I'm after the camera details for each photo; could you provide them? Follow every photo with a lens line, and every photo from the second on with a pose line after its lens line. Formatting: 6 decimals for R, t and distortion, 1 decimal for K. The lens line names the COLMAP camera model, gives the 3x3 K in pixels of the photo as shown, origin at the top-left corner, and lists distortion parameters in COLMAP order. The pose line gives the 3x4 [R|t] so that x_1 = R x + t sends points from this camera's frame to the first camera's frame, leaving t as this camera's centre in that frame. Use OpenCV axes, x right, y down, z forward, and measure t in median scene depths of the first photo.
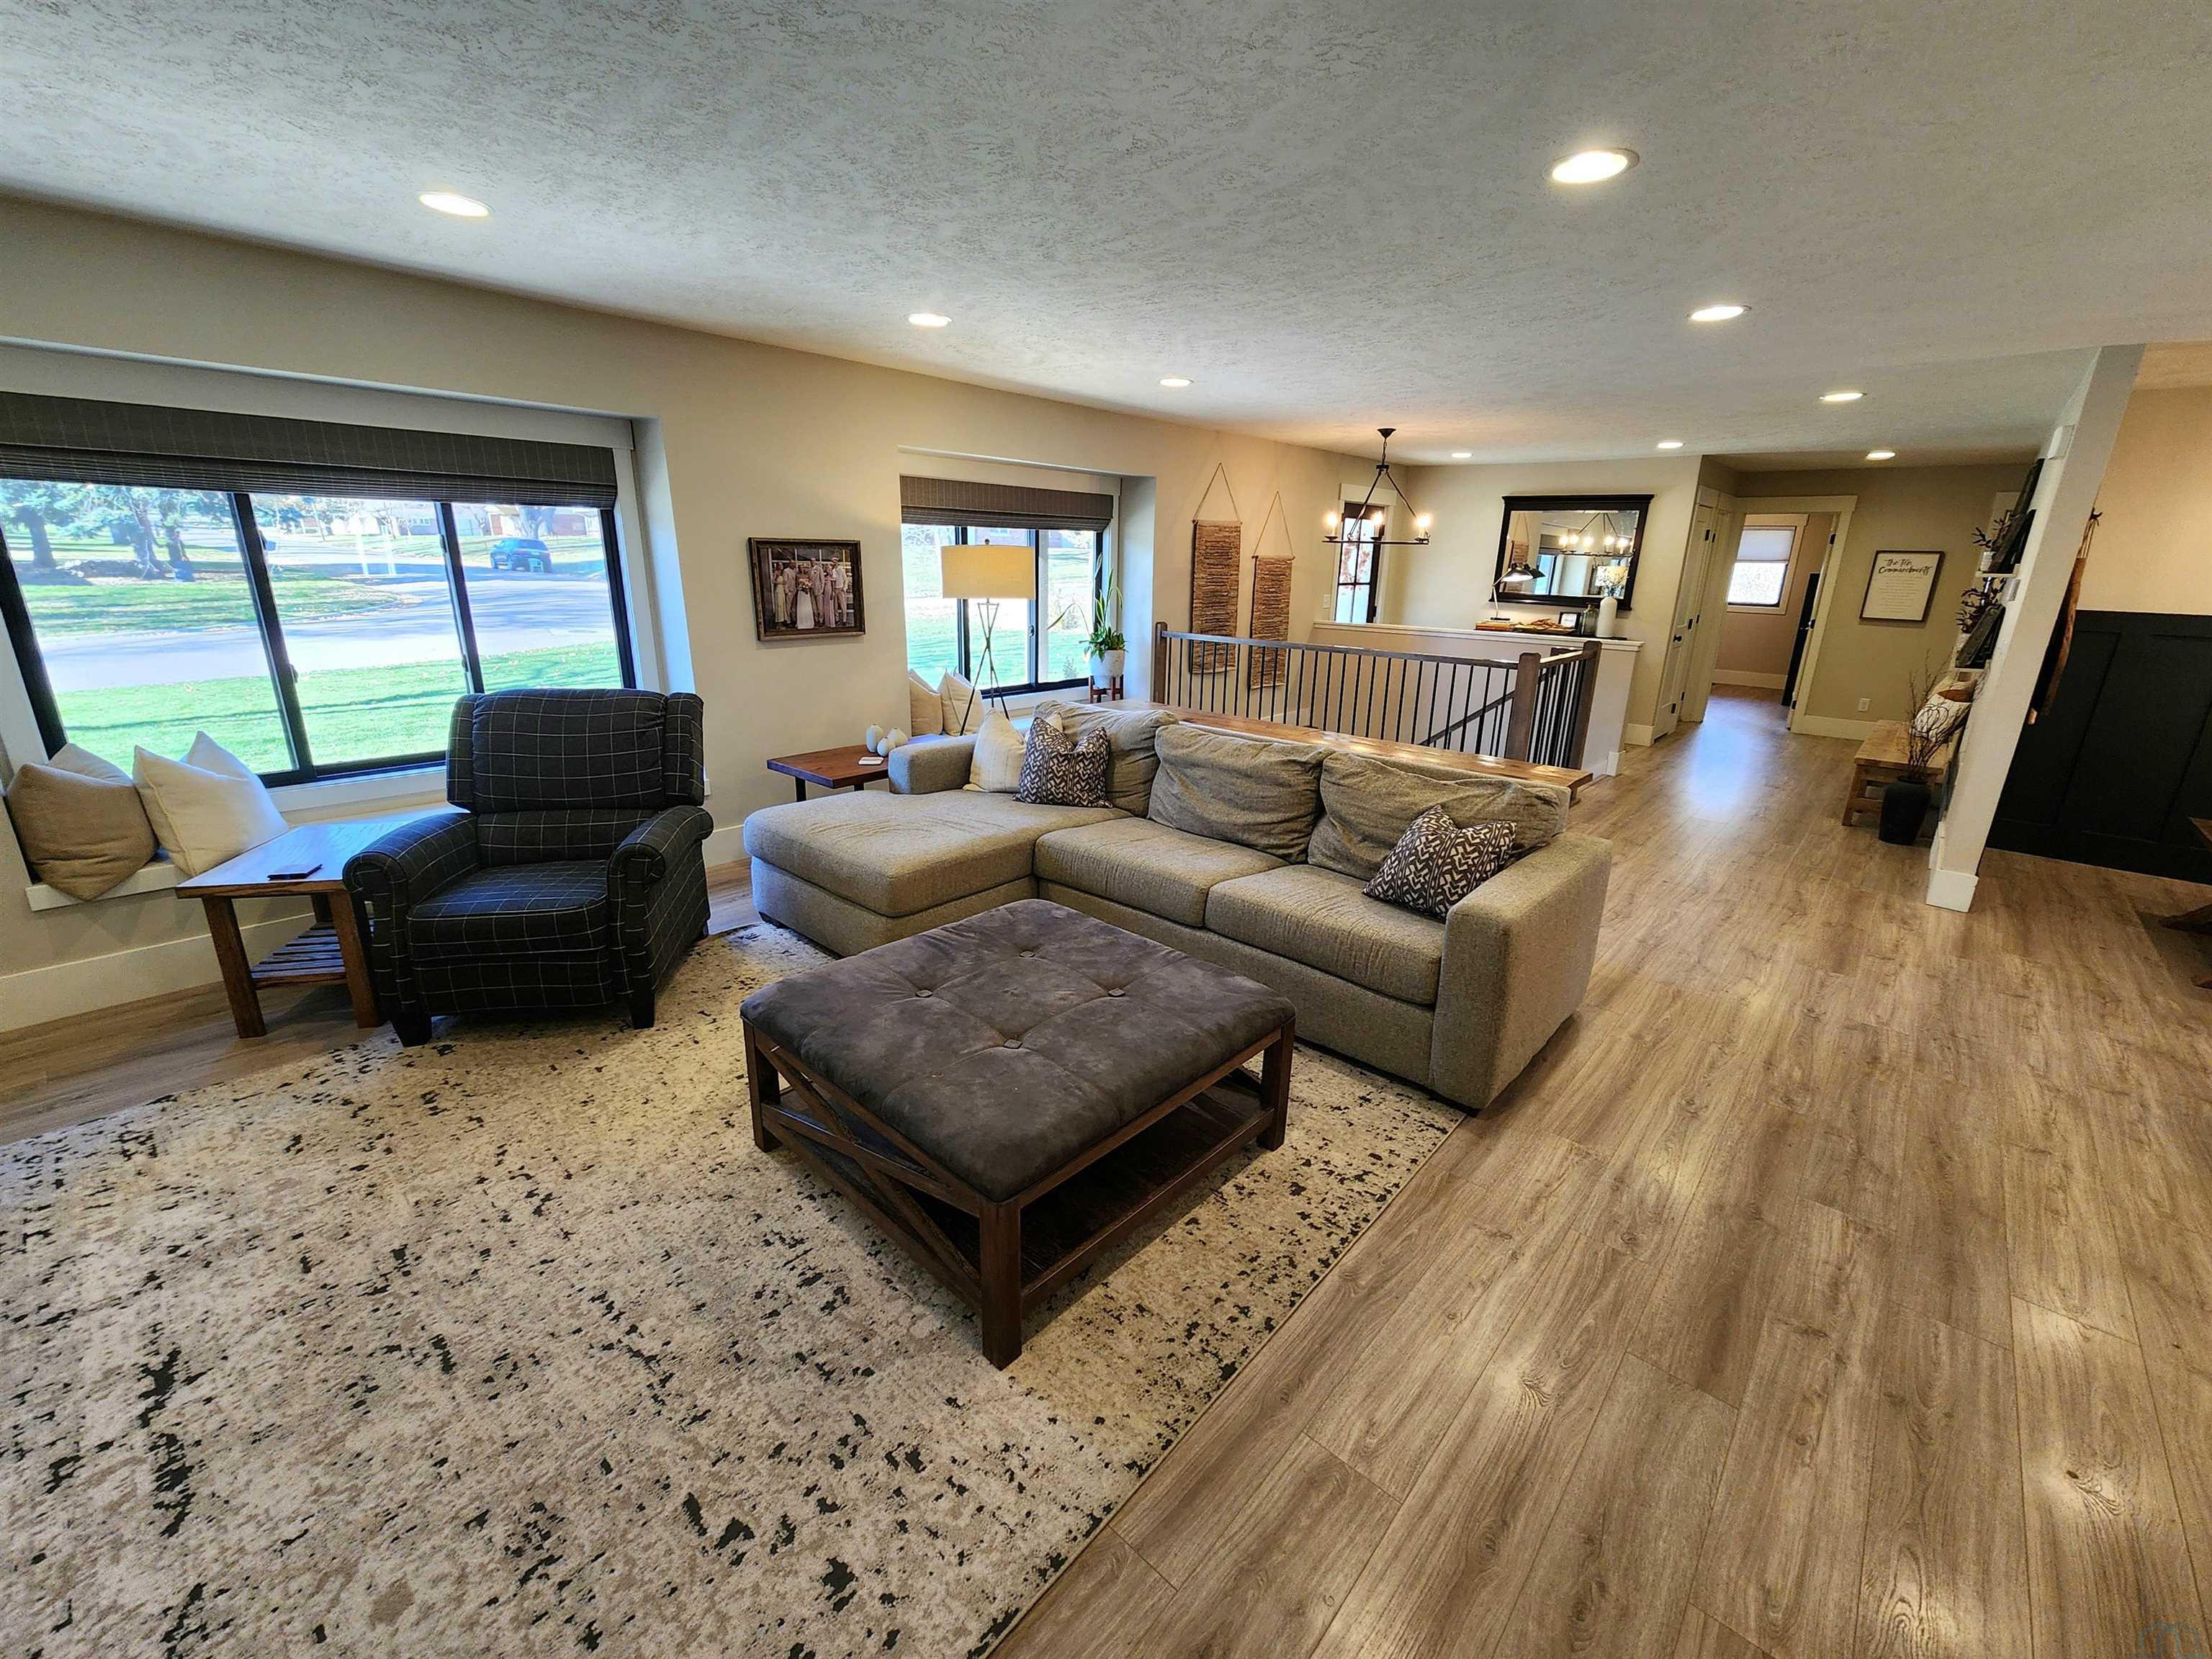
lens RADIAL K [[920.0, 0, 1106.0], [0, 920.0, 829.5], [0, 0, 1]] dist [0.000149, 0.000010]
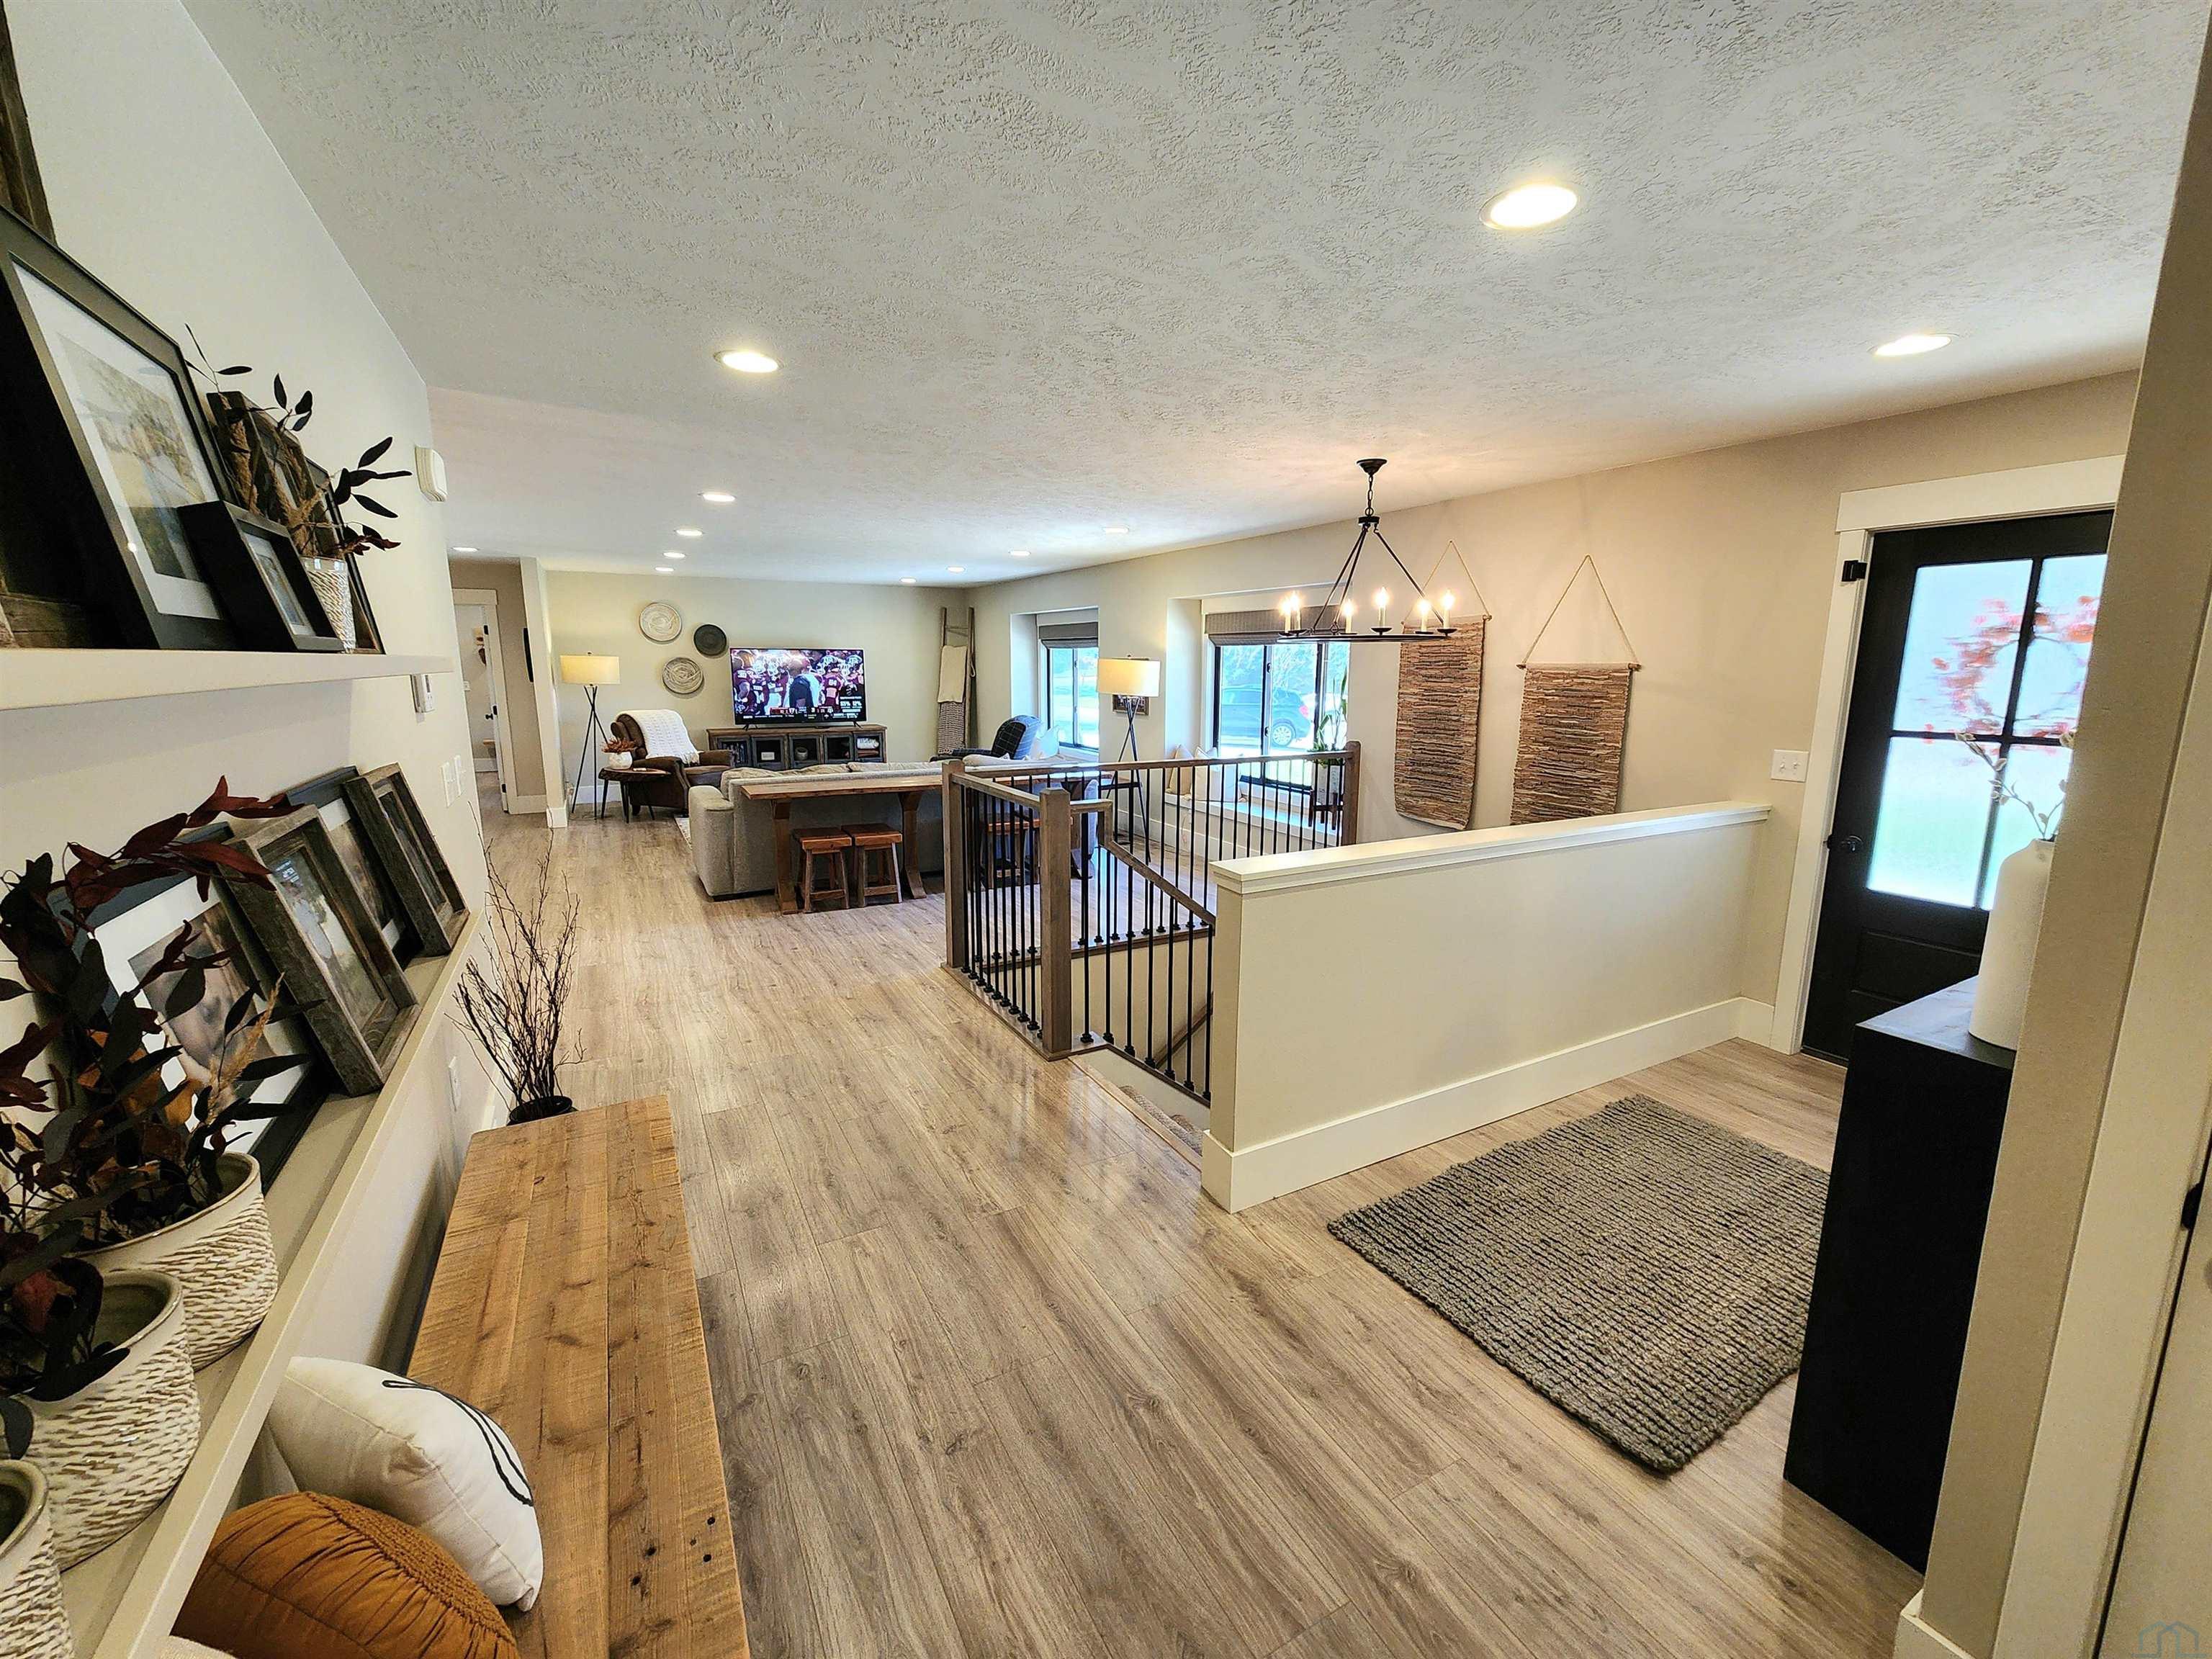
lens RADIAL K [[920.0, 0, 1106.0], [0, 920.0, 829.5], [0, 0, 1]] dist [0.000149, 0.000010]
pose [[-0.330309, 0.149615, -0.931939, 0.700431], [-0.288278, 0.924188, 0.250546, -0.220549], [0.898772, 0.351415, -0.262137, 0.777187]]
